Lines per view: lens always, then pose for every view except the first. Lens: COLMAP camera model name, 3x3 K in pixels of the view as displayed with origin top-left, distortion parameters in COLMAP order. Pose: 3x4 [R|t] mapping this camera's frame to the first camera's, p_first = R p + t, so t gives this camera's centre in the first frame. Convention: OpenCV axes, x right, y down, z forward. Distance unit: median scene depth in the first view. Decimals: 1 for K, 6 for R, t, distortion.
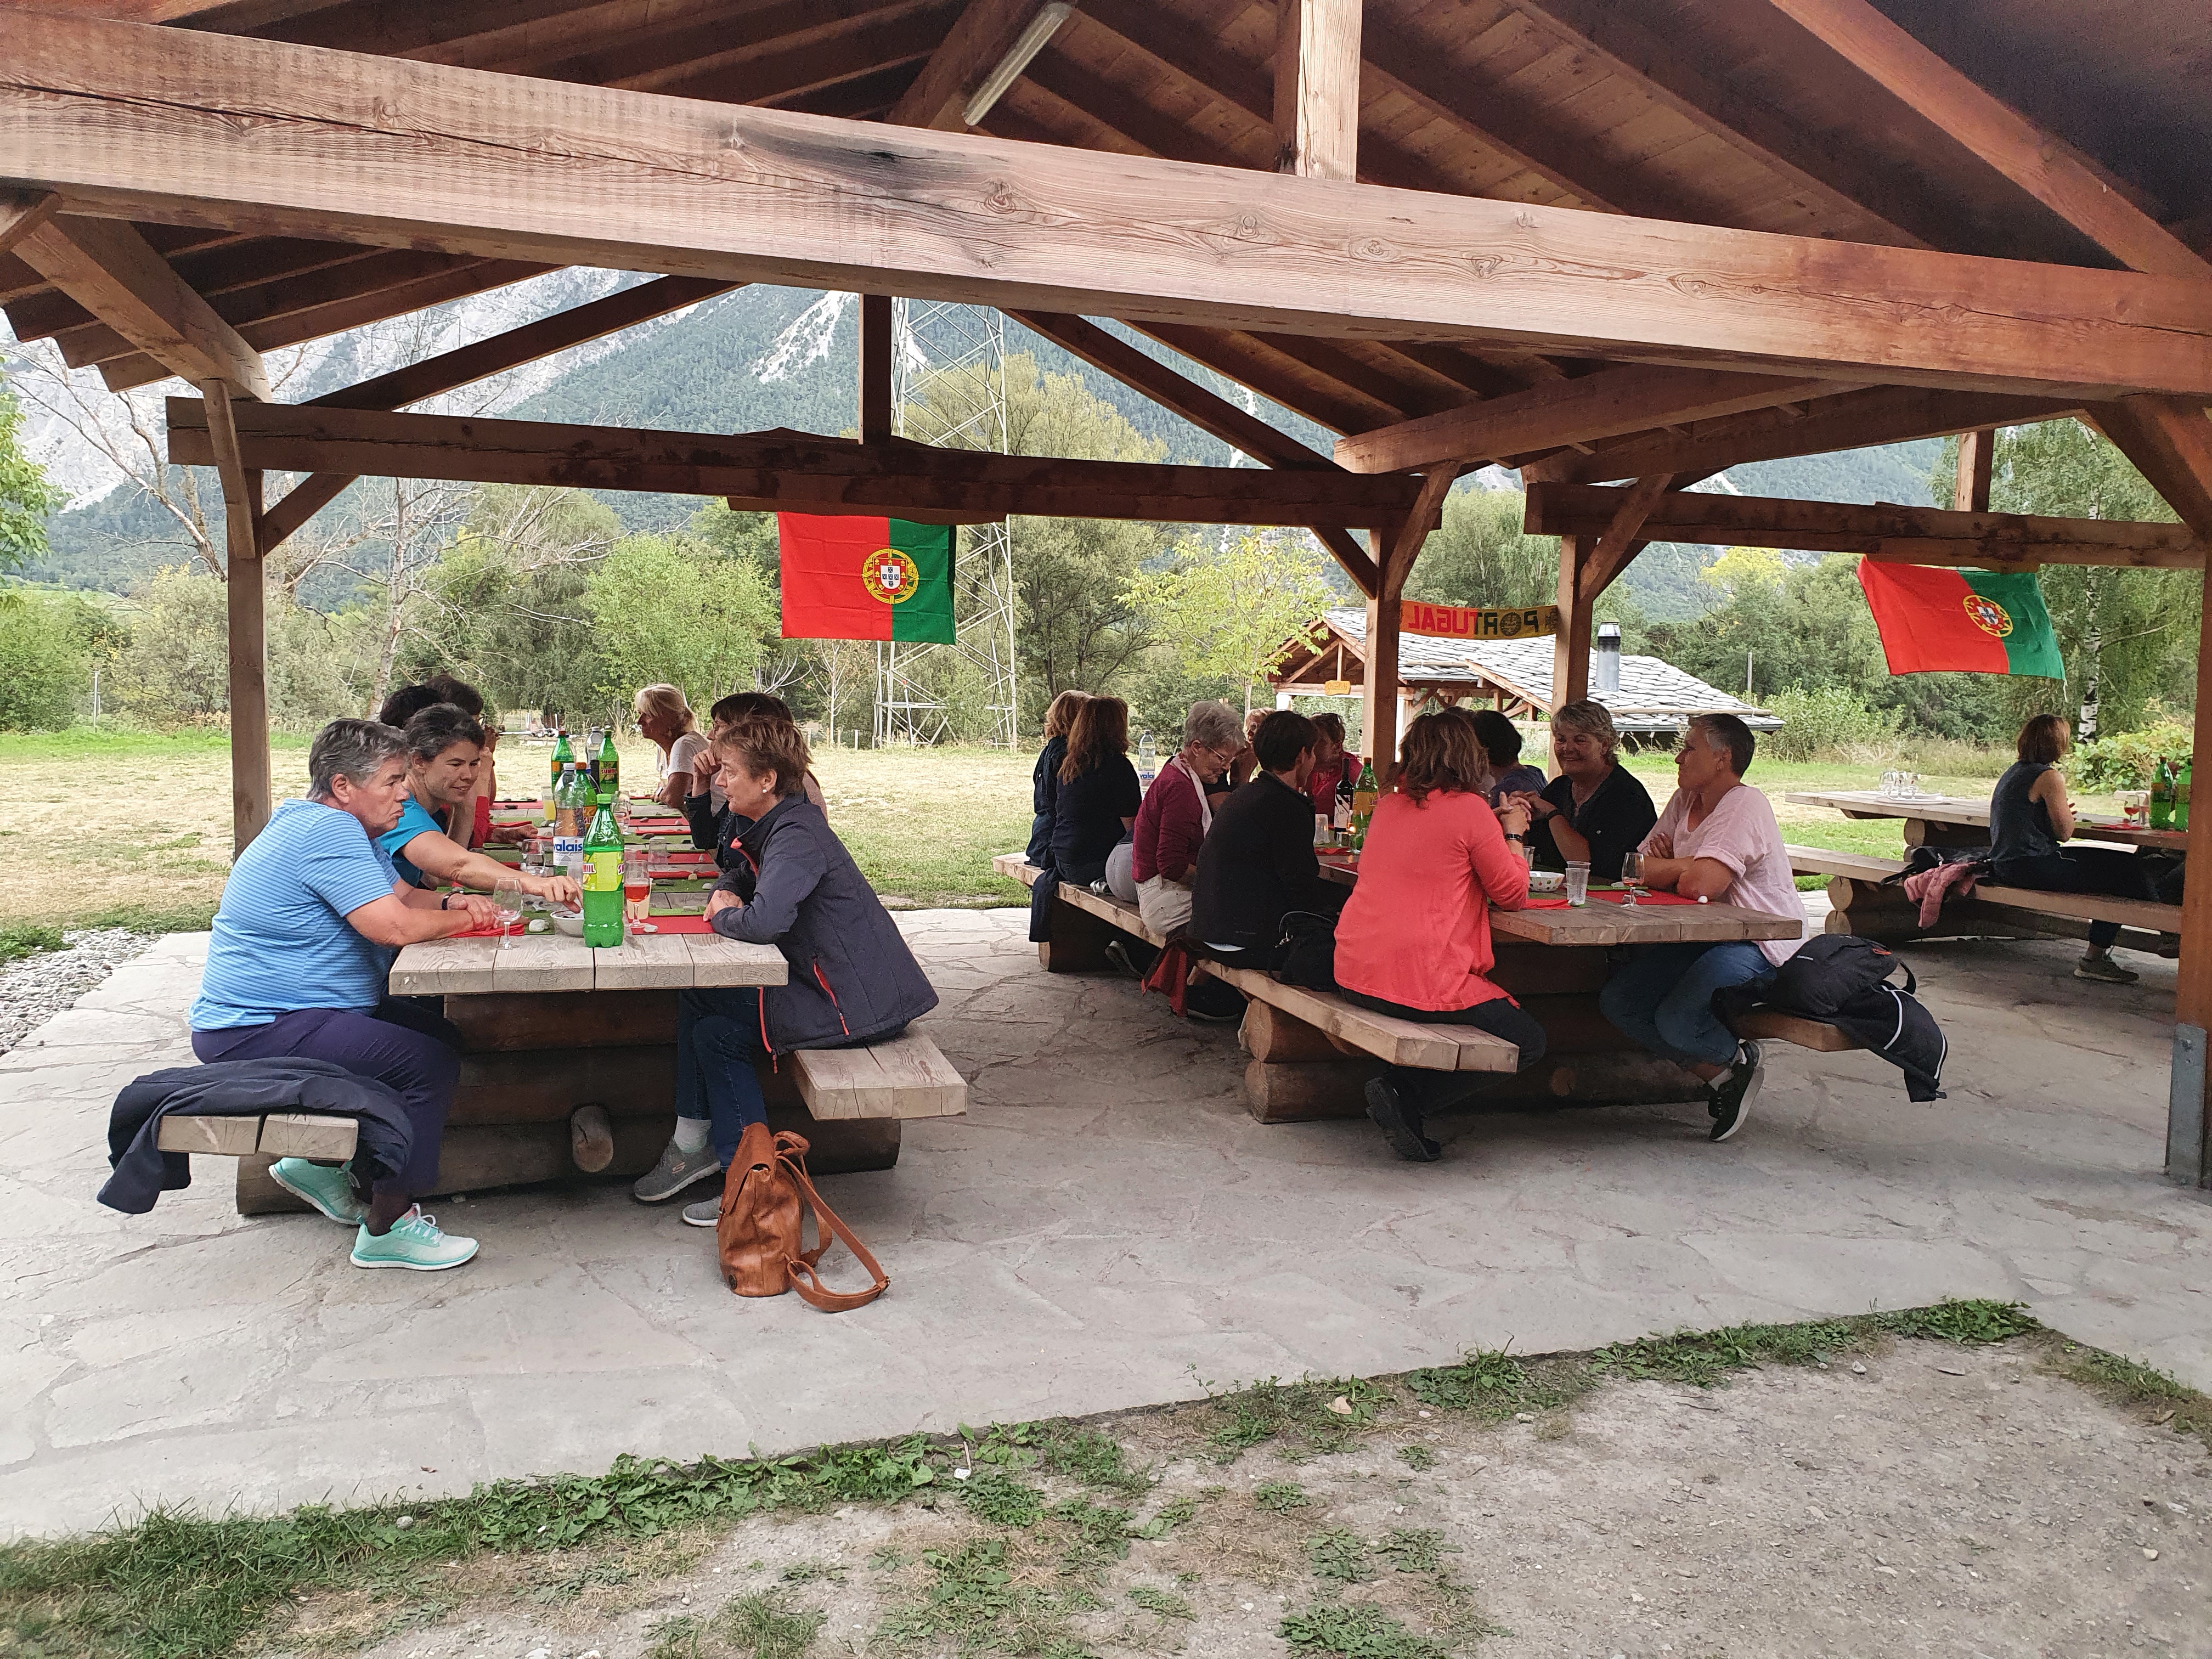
lens RADIAL K [[1755.1, 0, 1098.0], [0, 1755.1, 832.6], [0, 0, 1]] dist [0.020201, -0.002764]
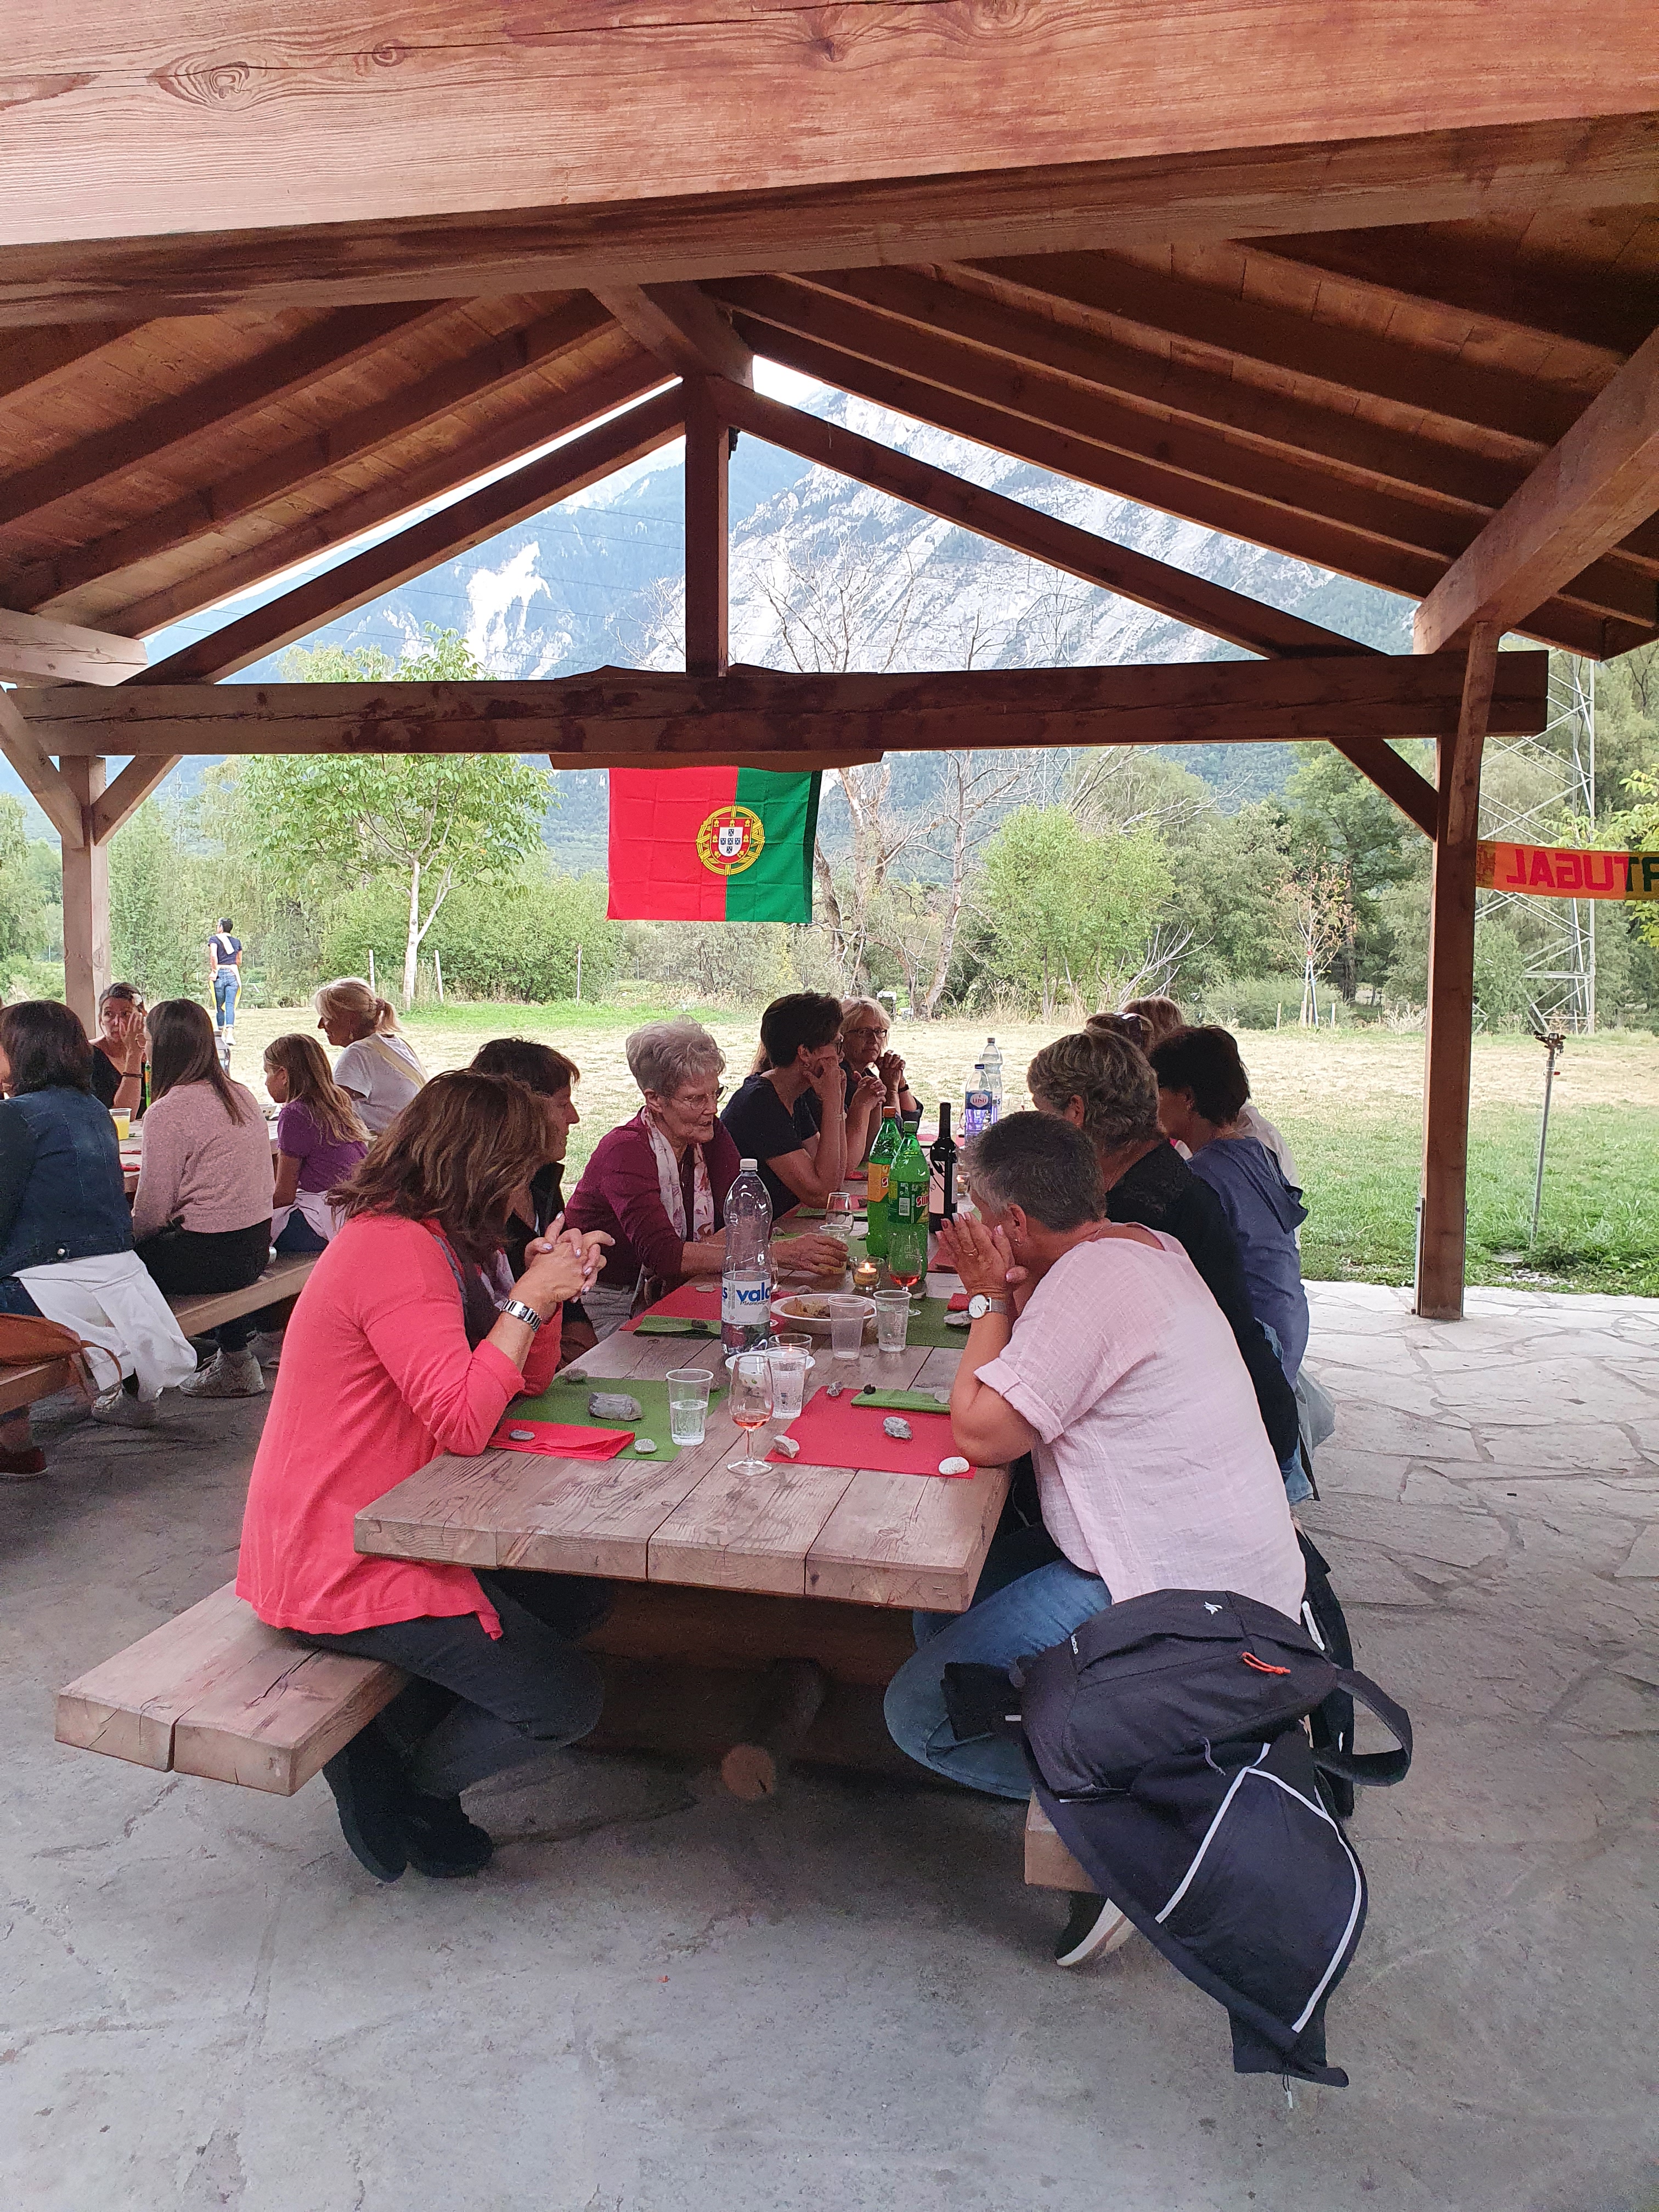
lens RADIAL K [[1721.1, 0, 830.6], [0, 1721.1, 1093.6], [0, 0, 1]] dist [0.056584, -0.062795]
pose [[0.860437, 0.034528, -0.508386, 0.359484], [-0.035265, 0.999344, 0.008186, -0.042185], [0.508336, 0.010884, 0.861090, 0.381842]]
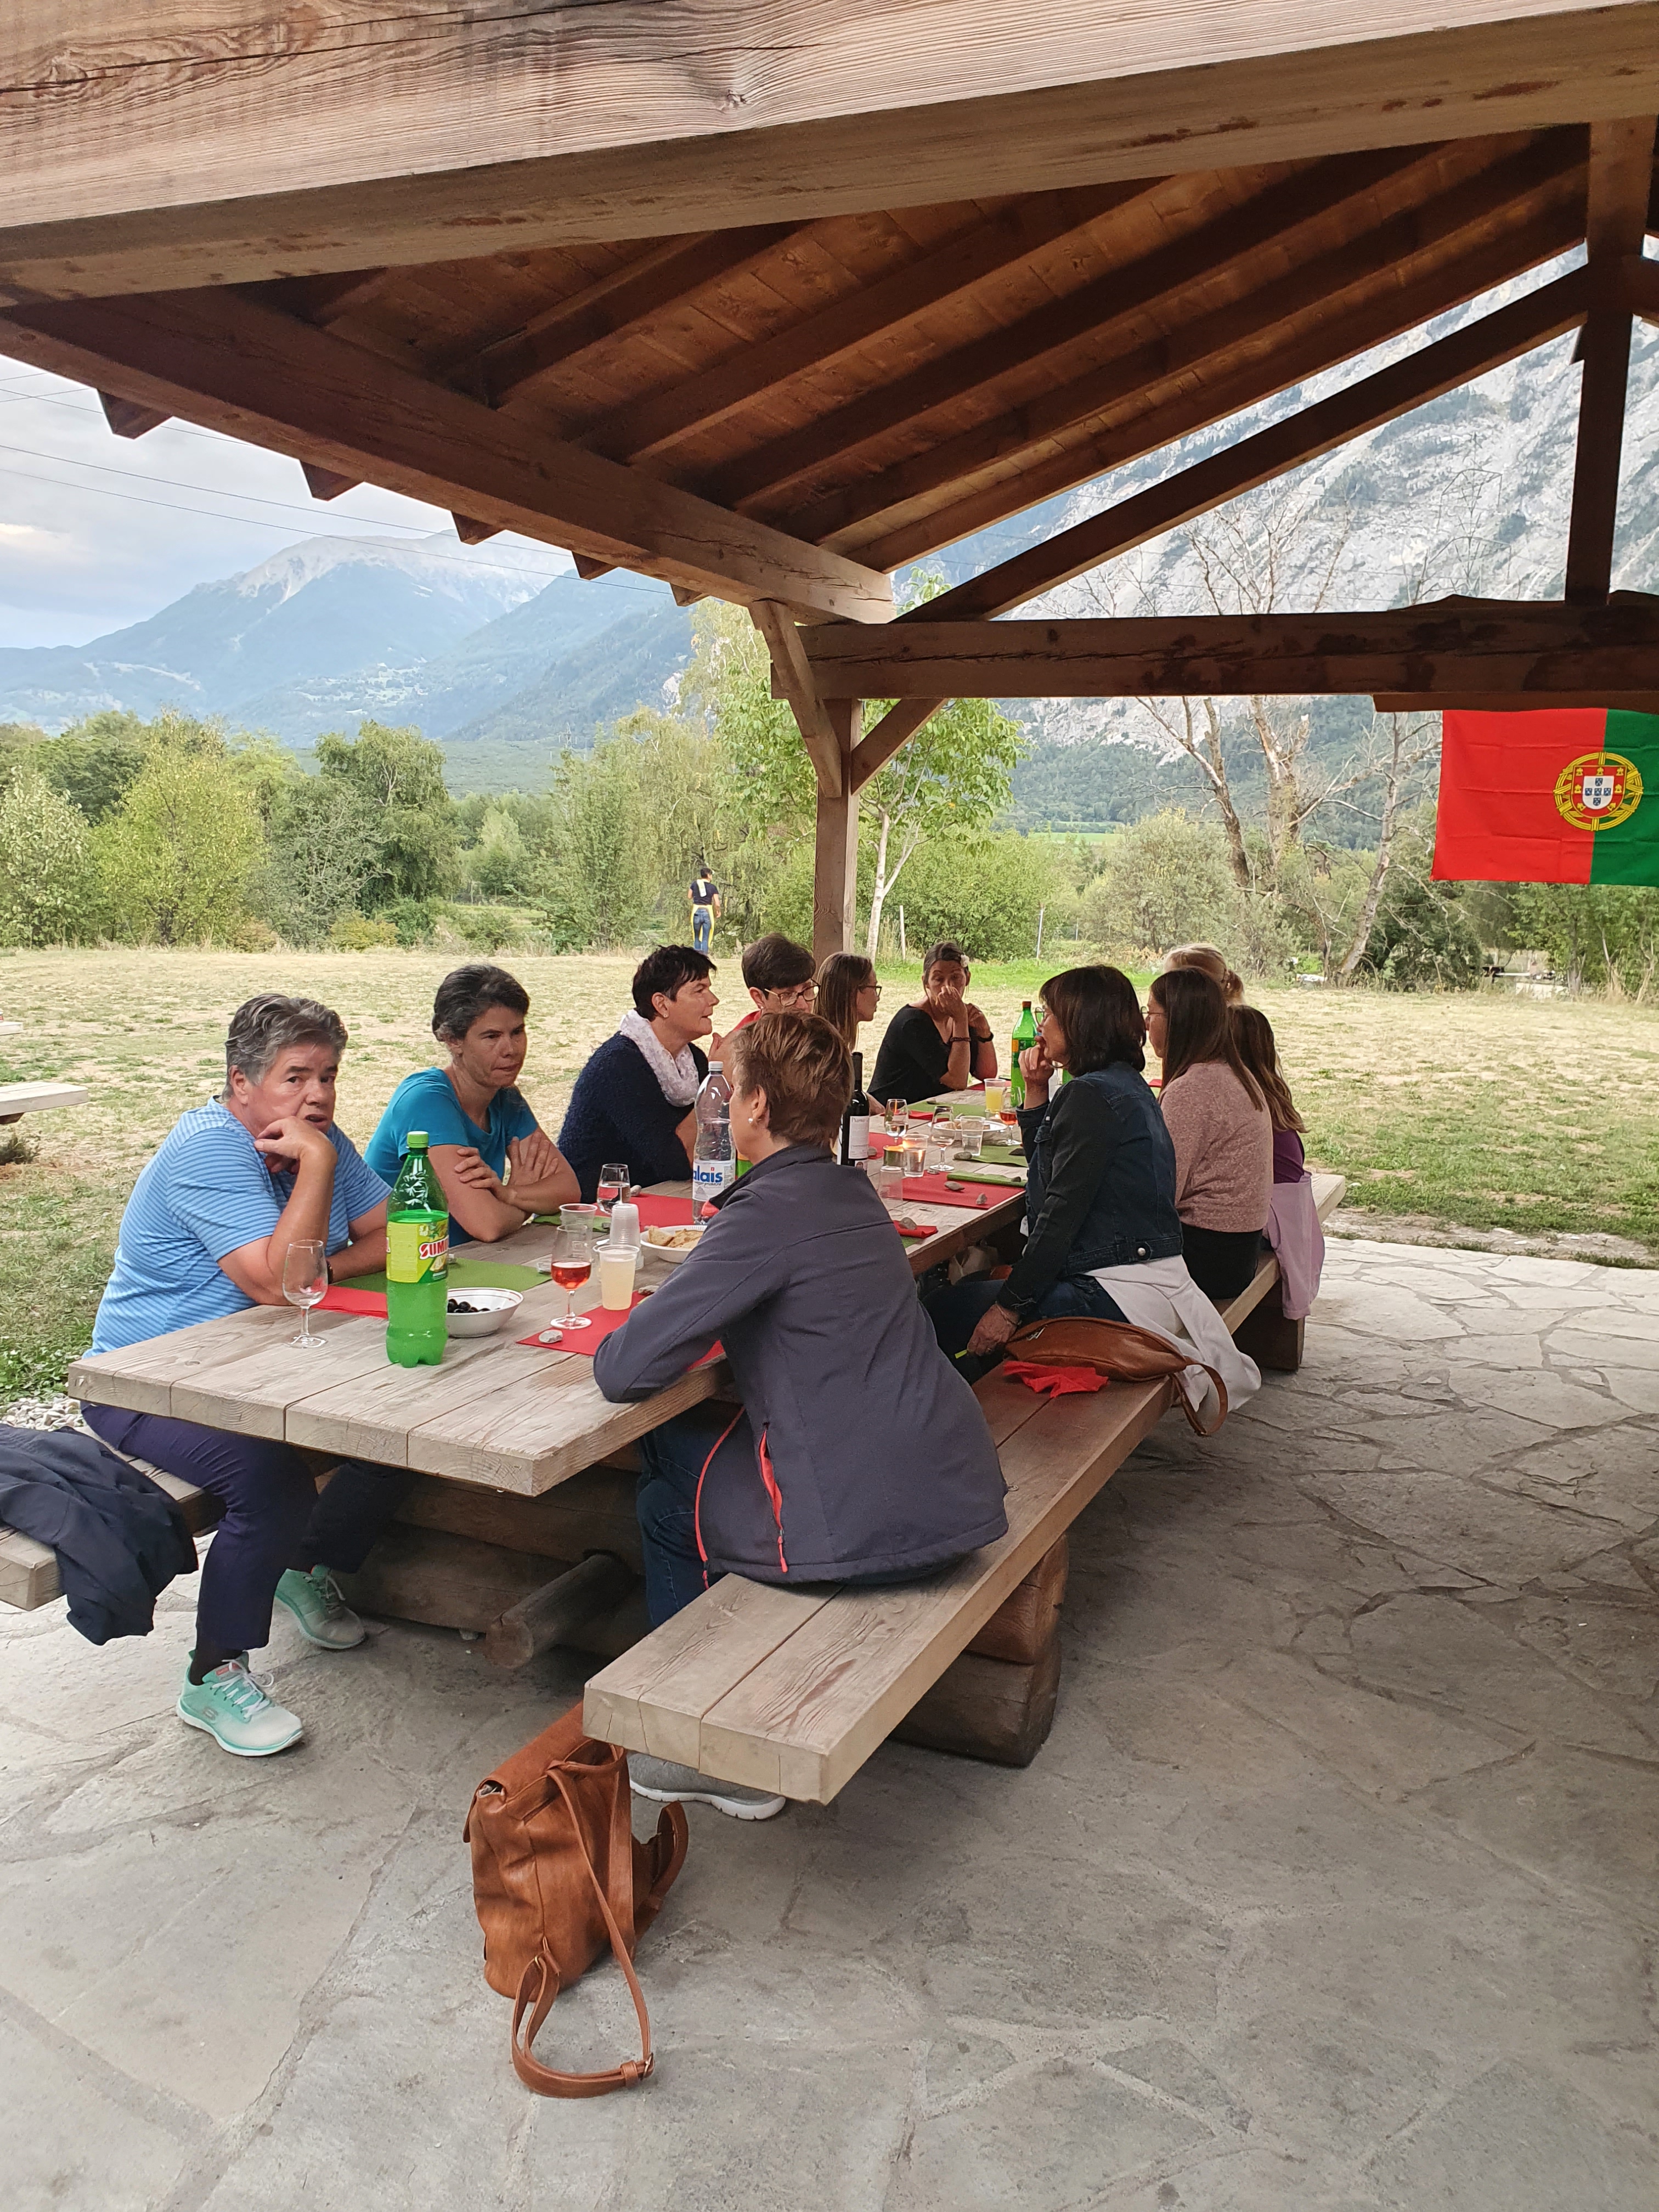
lens RADIAL K [[1740.7, 0, 862.5], [0, 1740.7, 1086.4], [0, 0, 1]] dist [0.037473, -0.004912]
pose [[0.759583, 0.075657, -0.645996, 0.131420], [-0.068513, 0.996993, 0.036205, -0.037538], [0.646792, 0.016758, 0.762482, 0.310214]]
